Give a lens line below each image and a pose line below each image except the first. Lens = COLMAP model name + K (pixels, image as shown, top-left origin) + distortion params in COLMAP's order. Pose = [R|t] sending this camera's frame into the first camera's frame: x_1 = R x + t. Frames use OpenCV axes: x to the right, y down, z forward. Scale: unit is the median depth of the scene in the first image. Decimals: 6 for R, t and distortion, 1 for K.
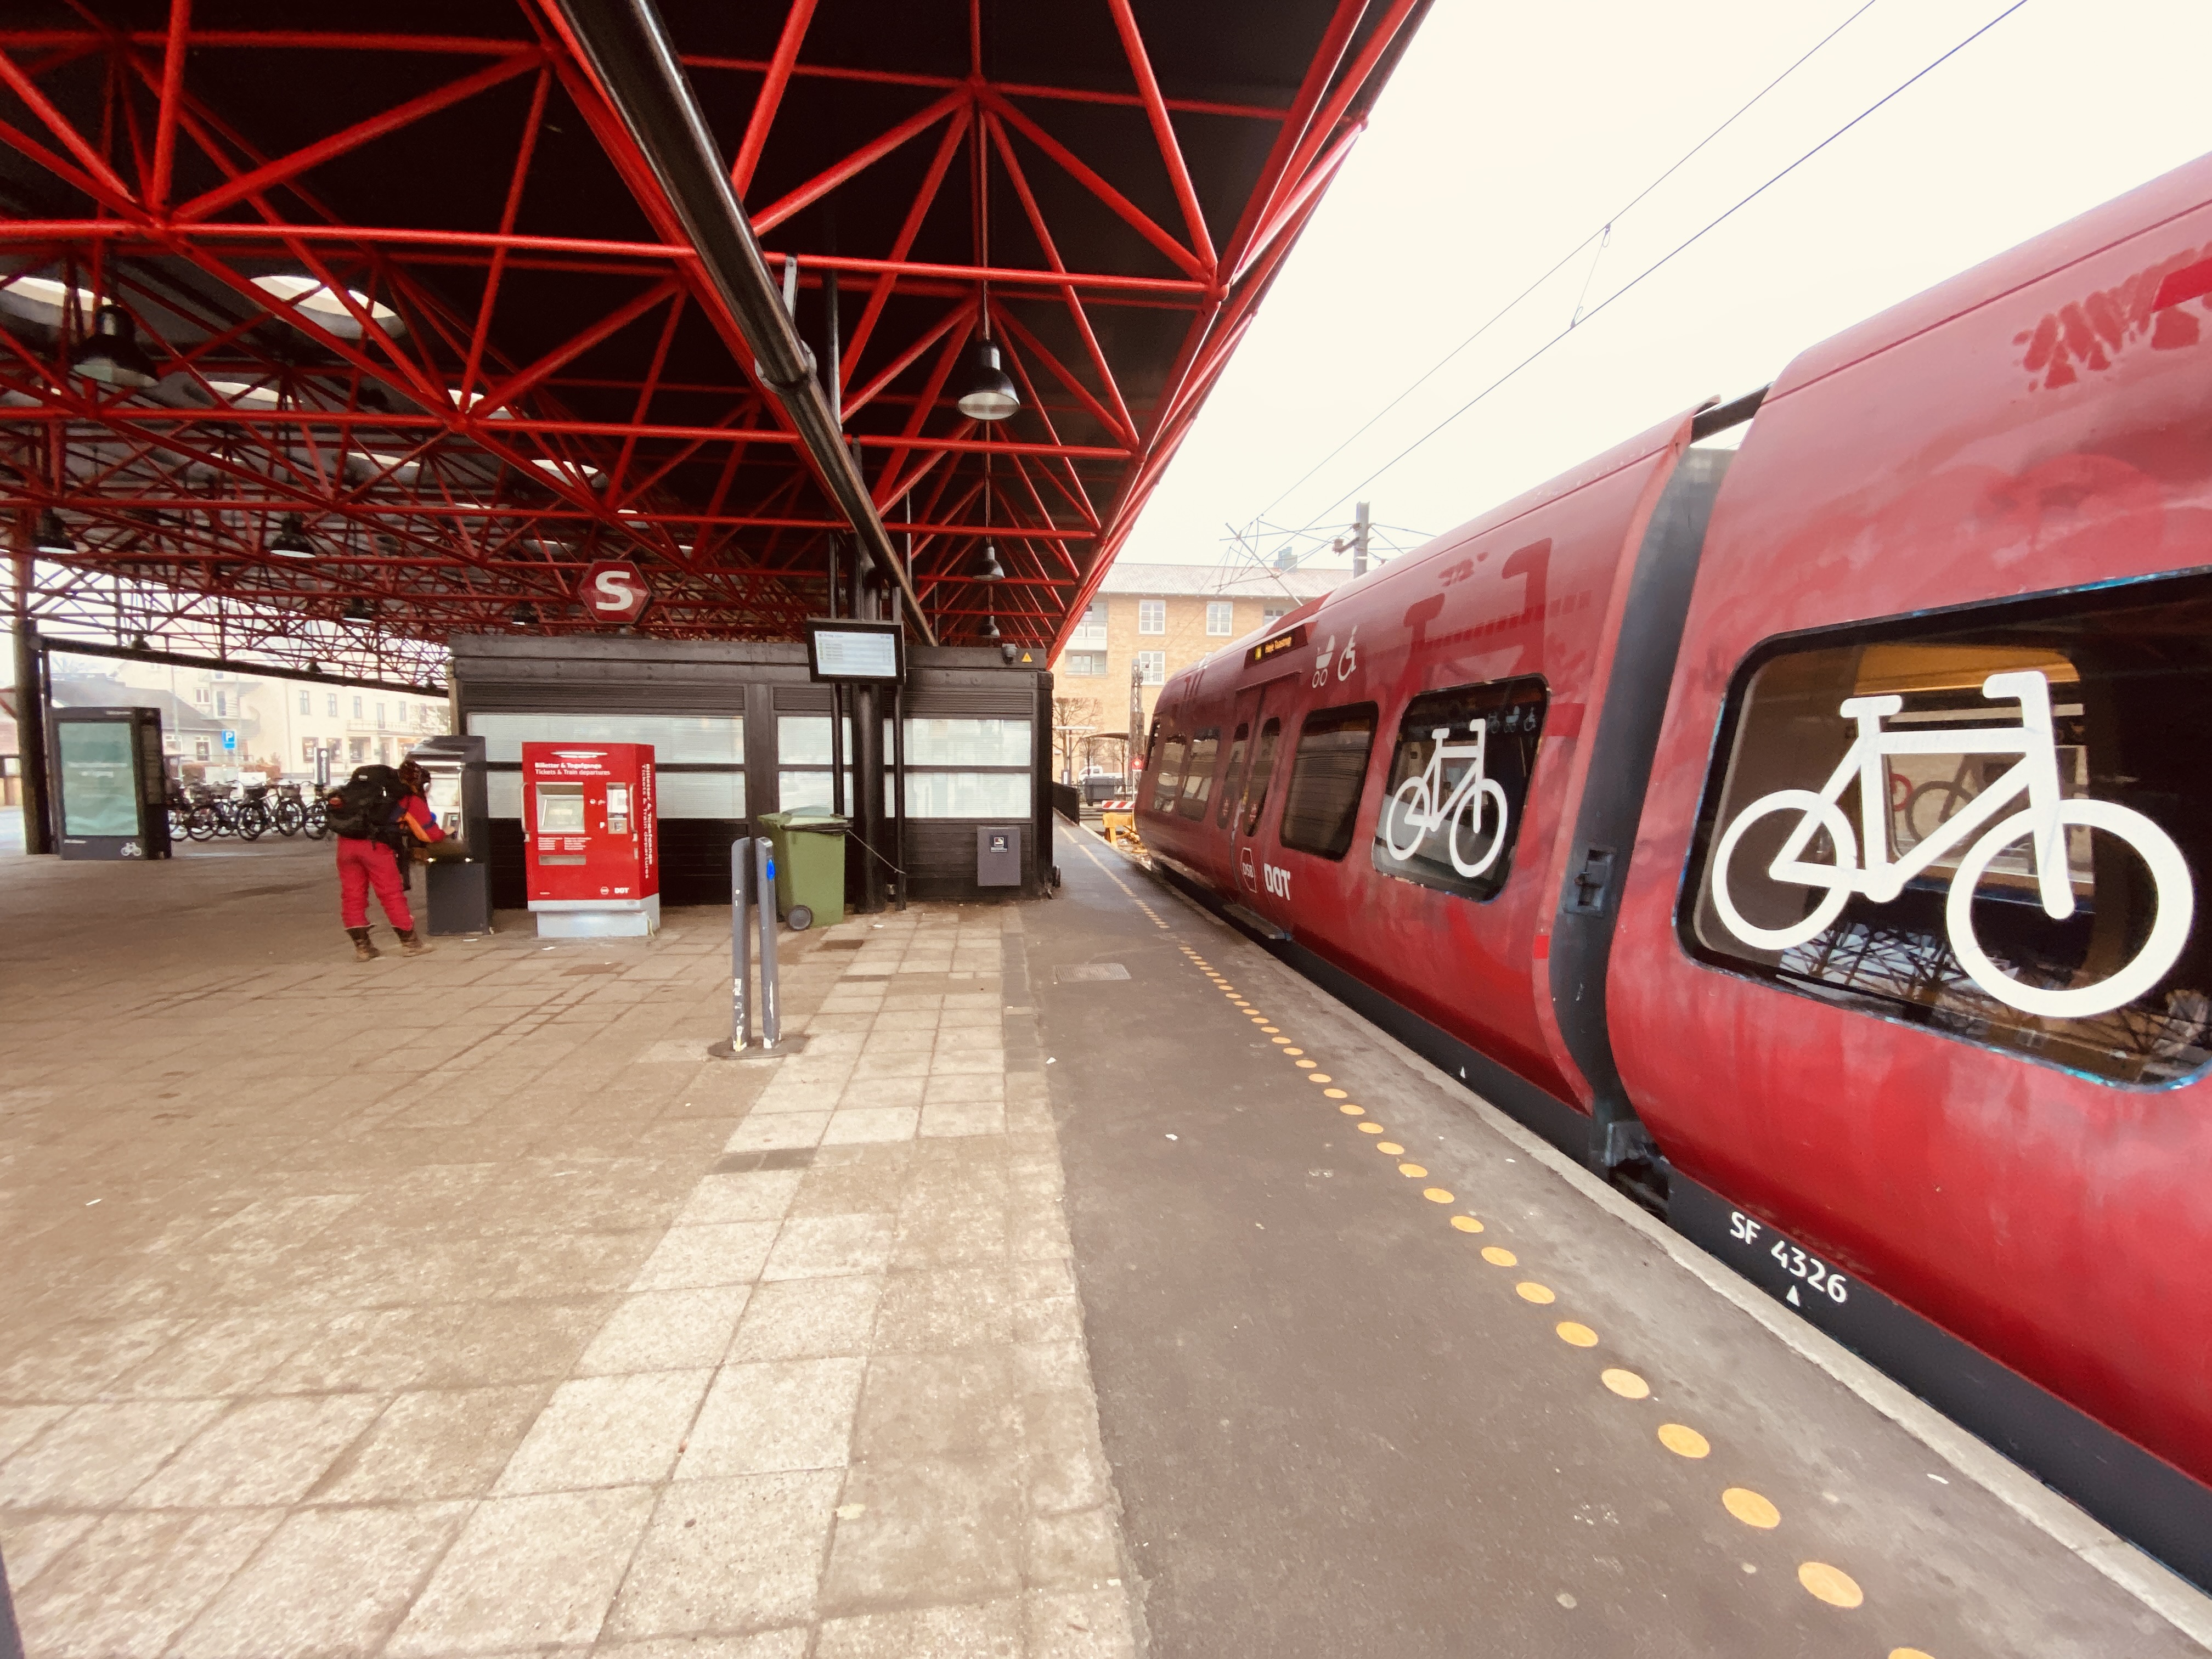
lens RADIAL K [[896.0, 0, 1104.1], [0, 896.0, 838.1], [0, 0, 1]] dist [0.039213, -0.030855]
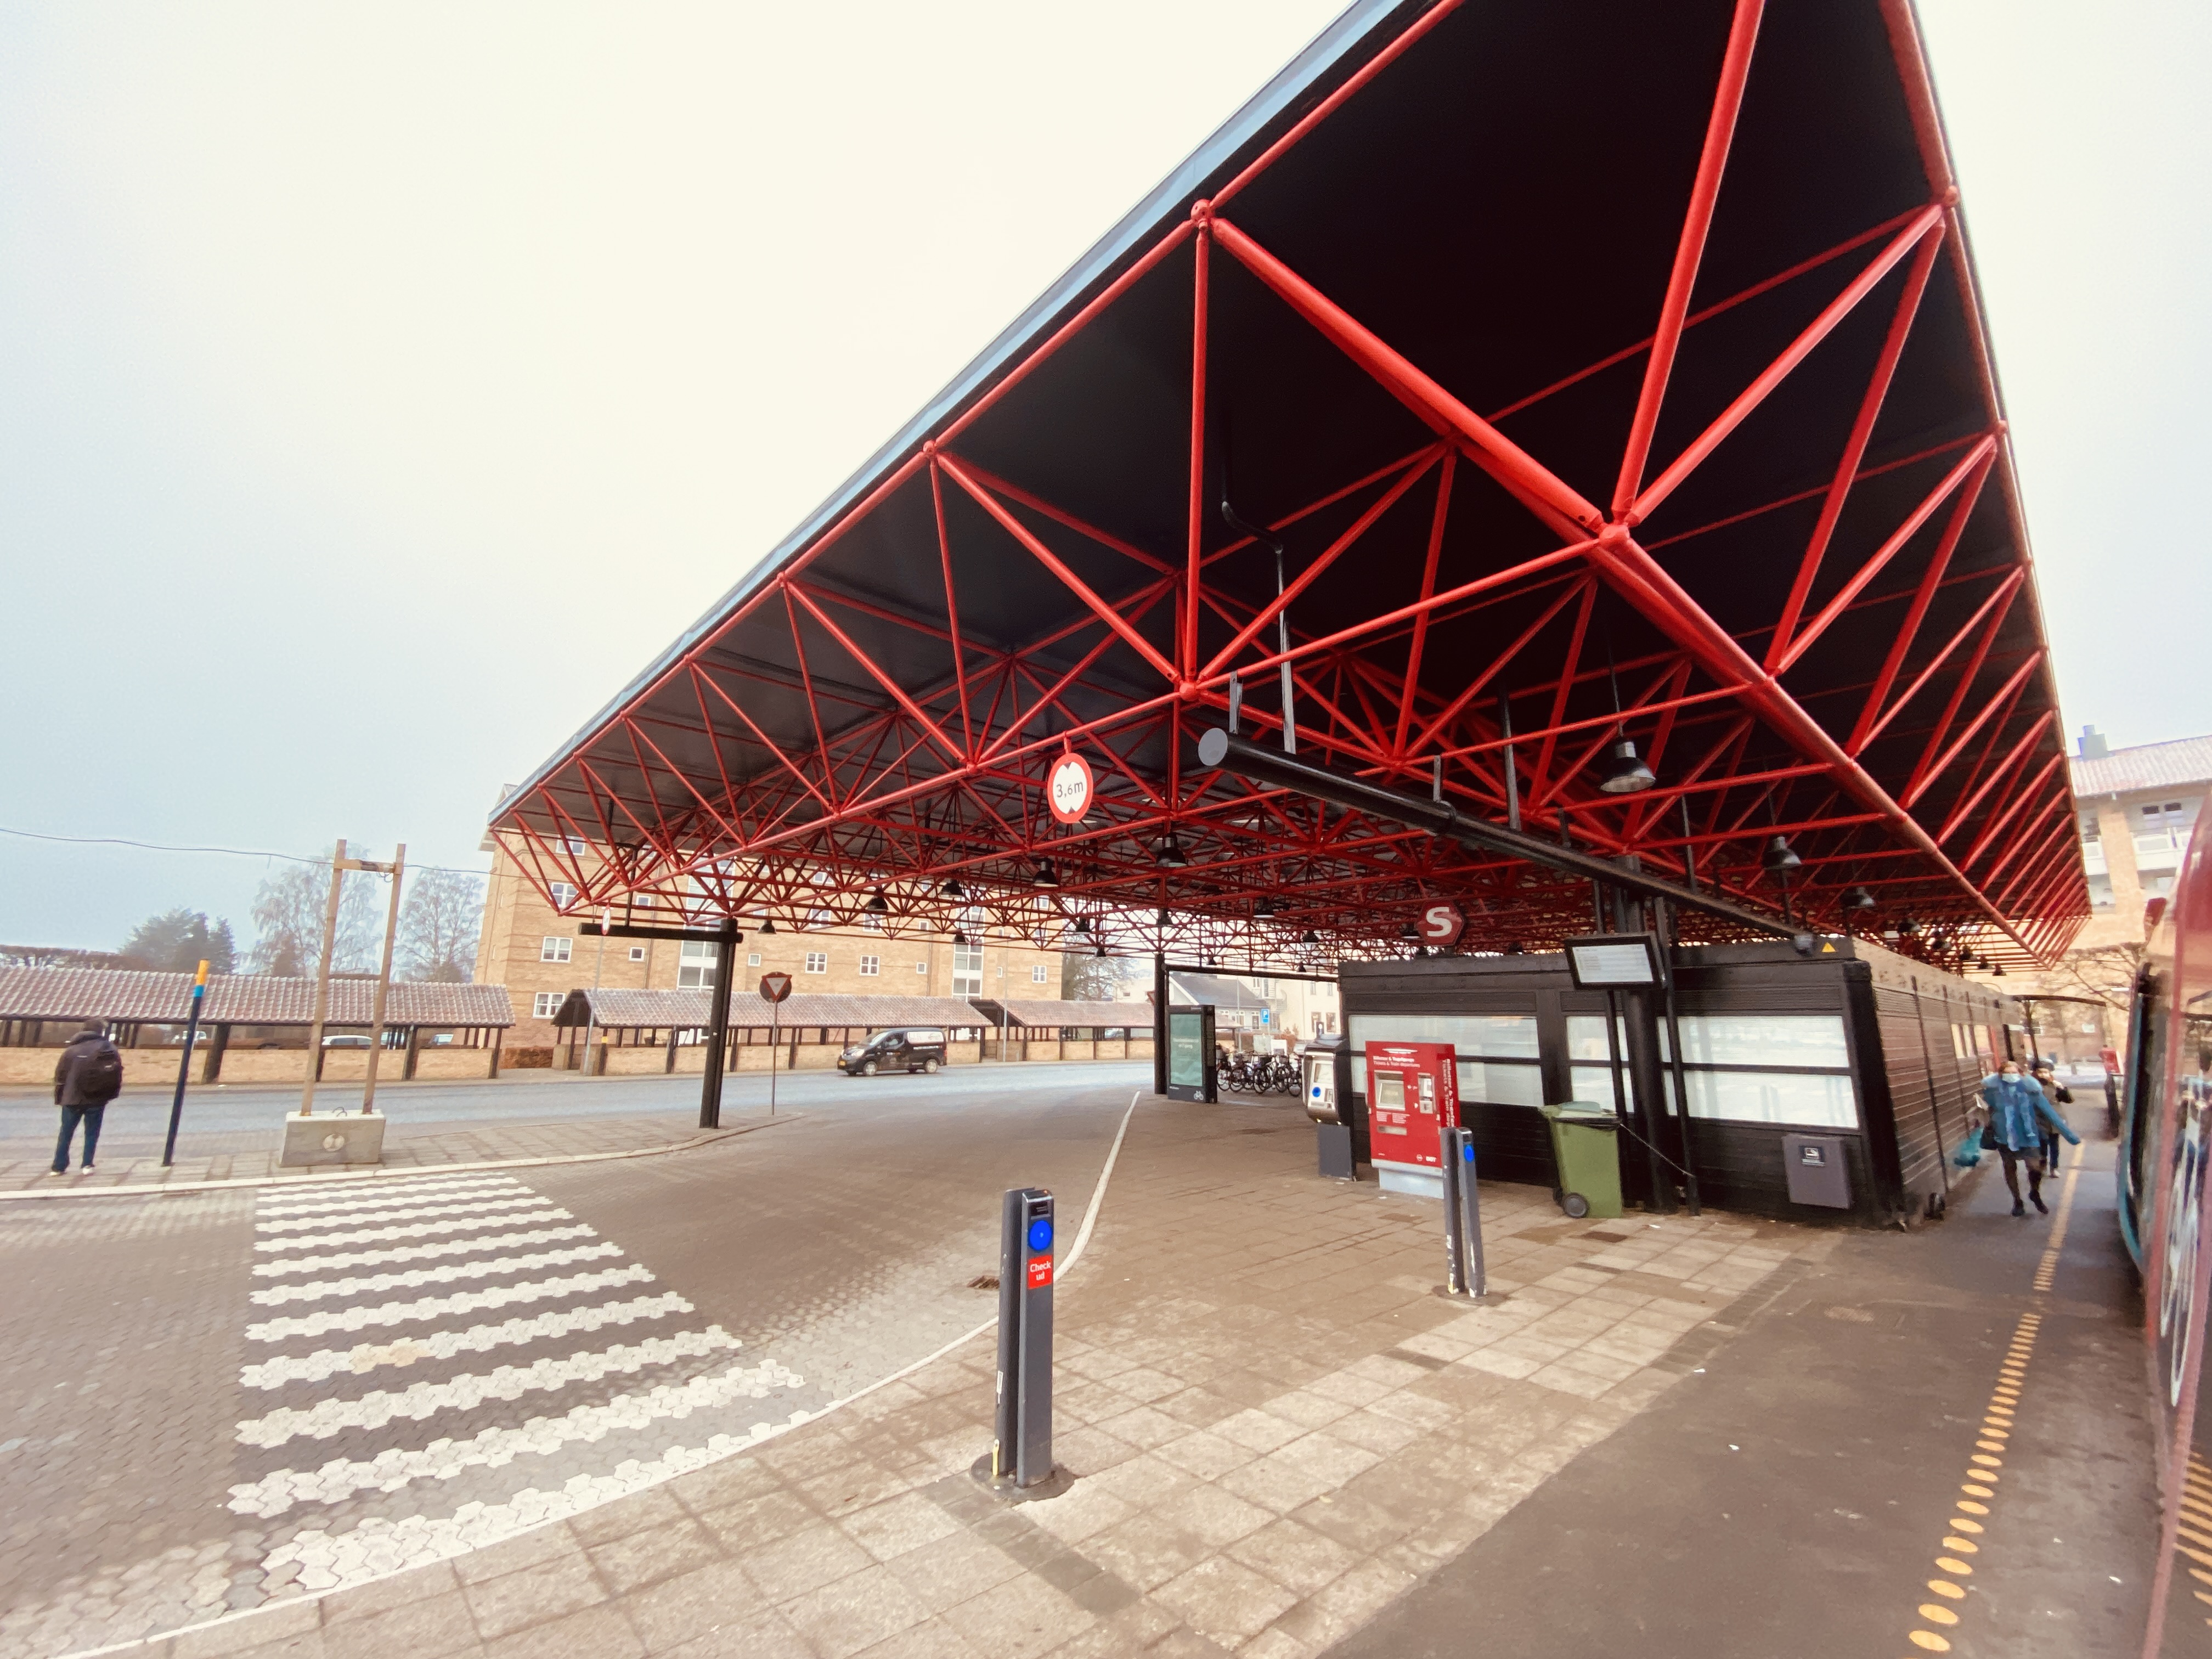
lens RADIAL K [[896.0, 0, 1104.1], [0, 896.0, 838.1], [0, 0, 1]] dist [0.039213, -0.030855]
pose [[0.579295, -0.164820, -0.798281, 0.316998], [-0.073268, 0.964850, -0.252380, -0.025266], [0.811818, 0.204691, 0.546857, -0.190539]]
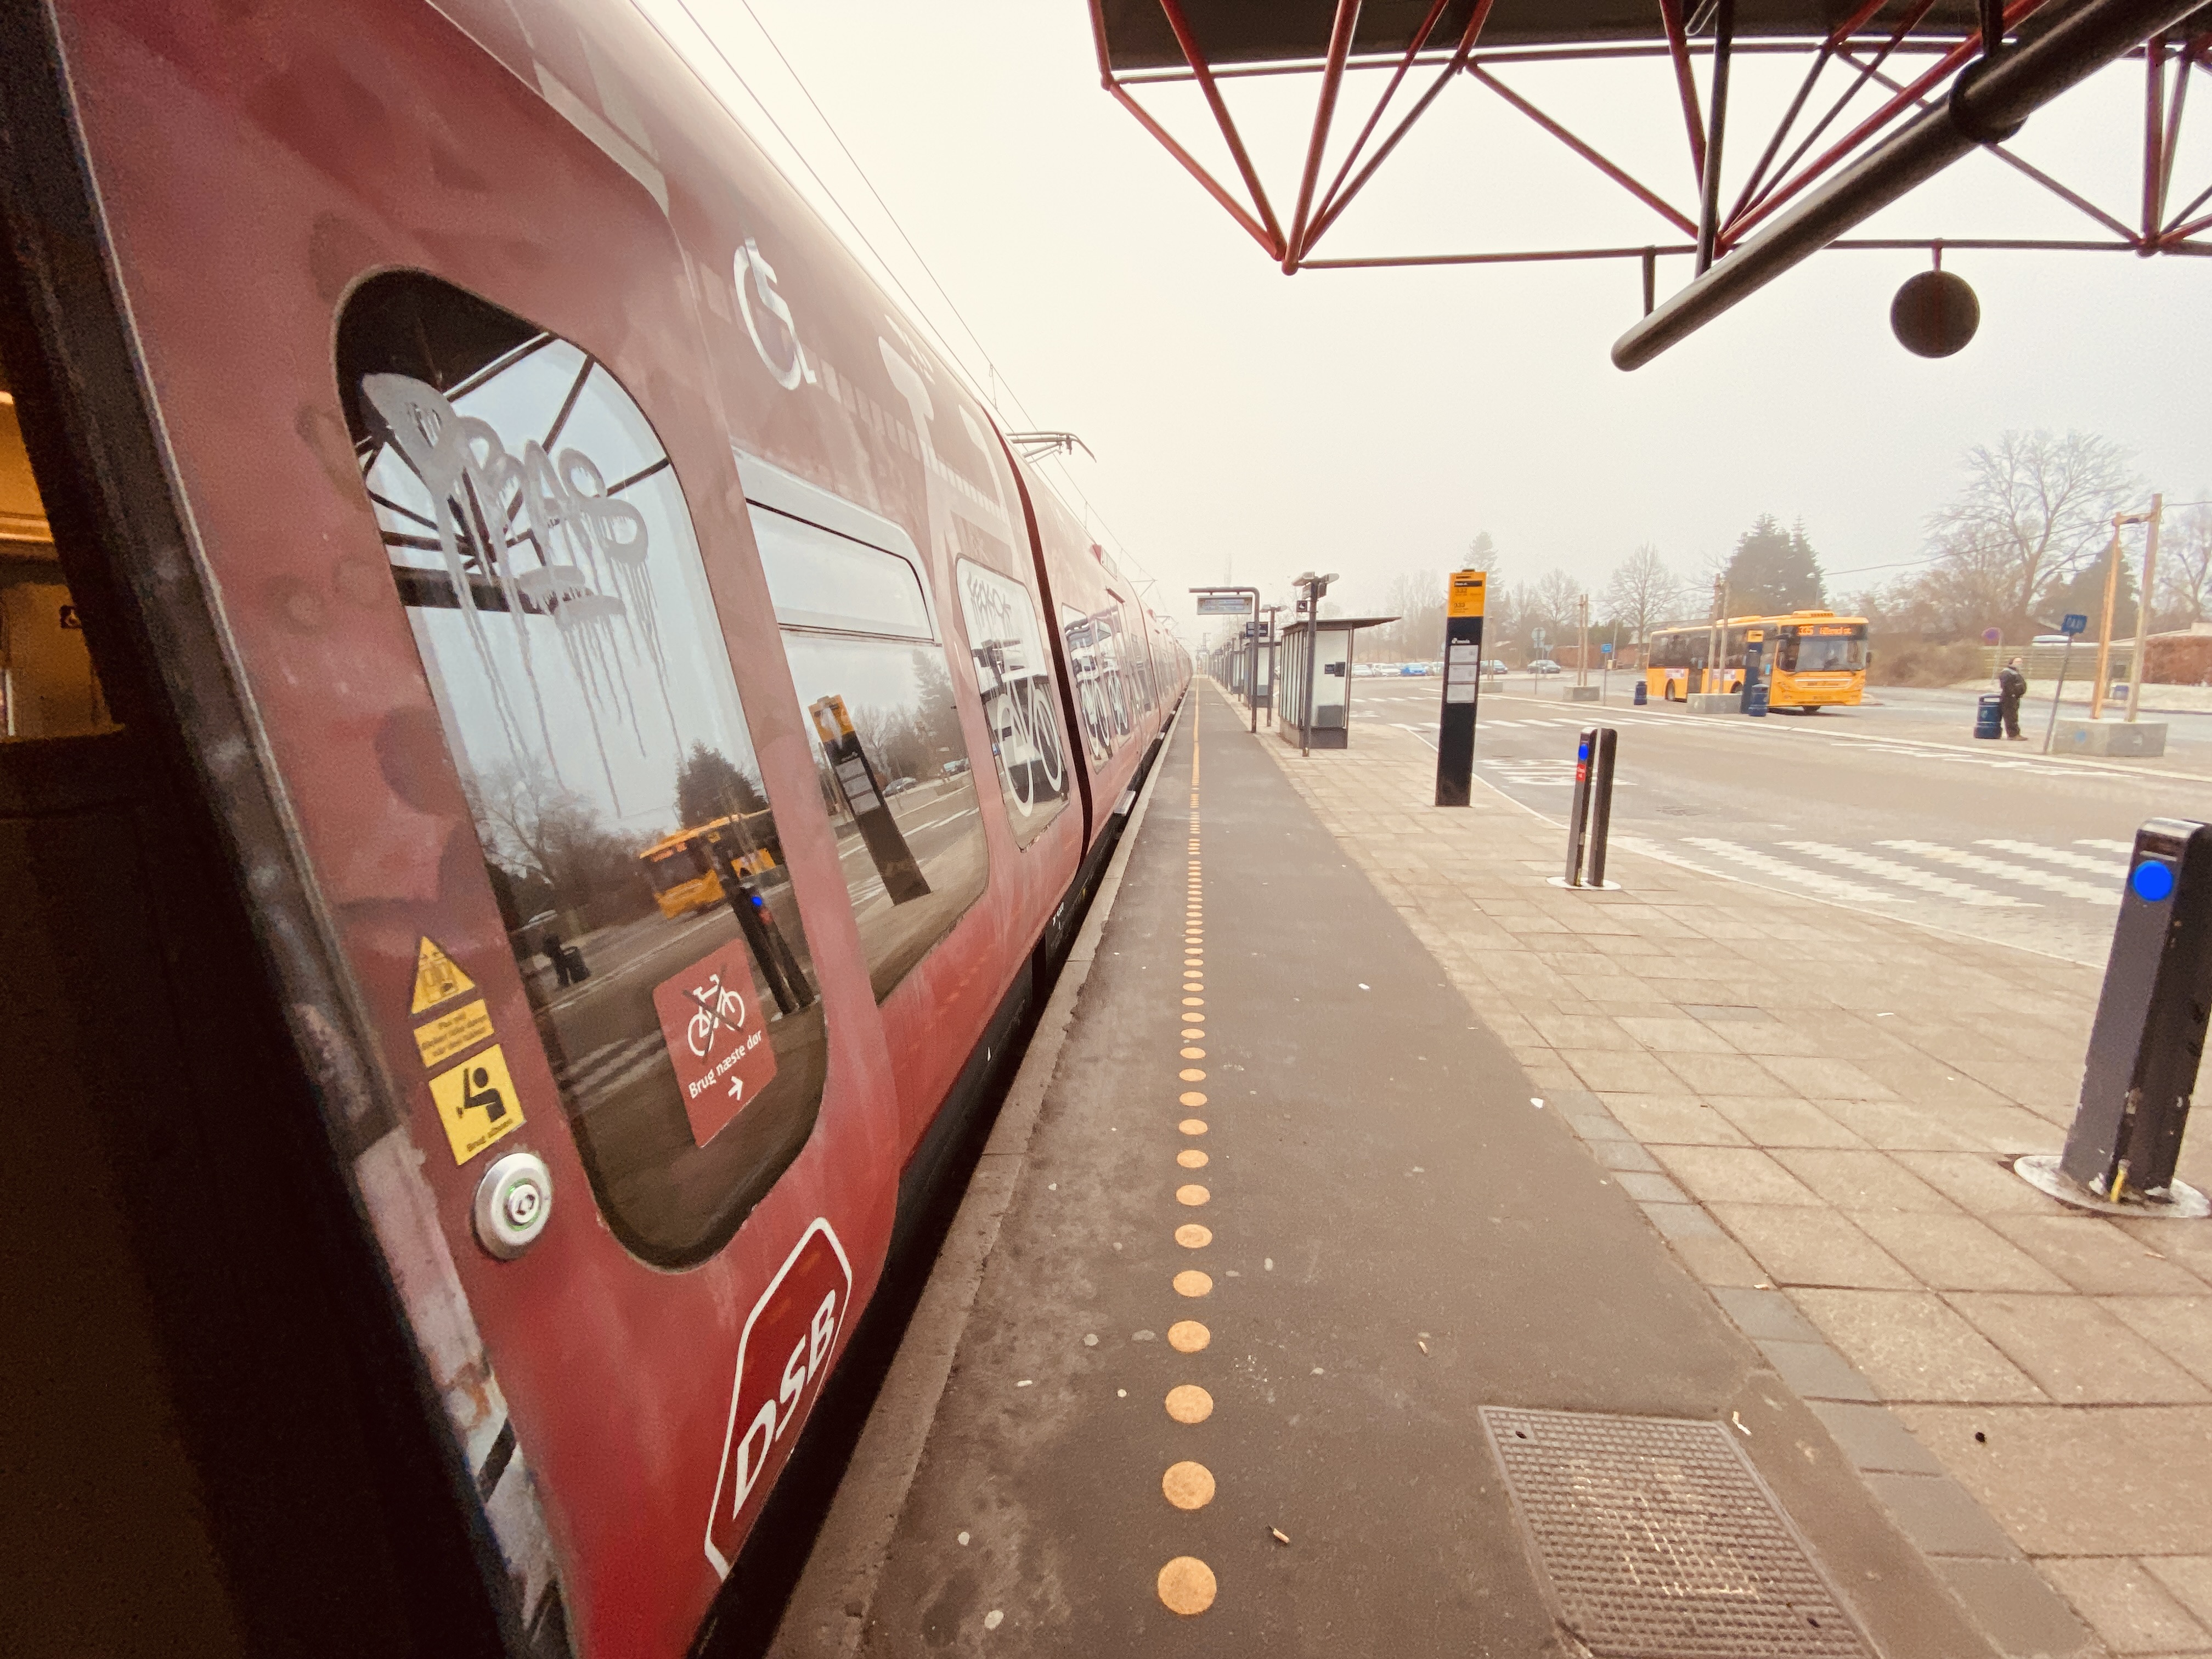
lens RADIAL K [[895.1, 0, 1104.8], [0, 895.1, 838.1], [0, 0, 1]] dist [0.007970, -0.016384]
pose [[-0.974394, -0.041096, 0.221061, 0.078875], [0.020339, 0.963016, 0.268676, -0.091803], [-0.223927, 0.266292, -0.937521, 1.074566]]
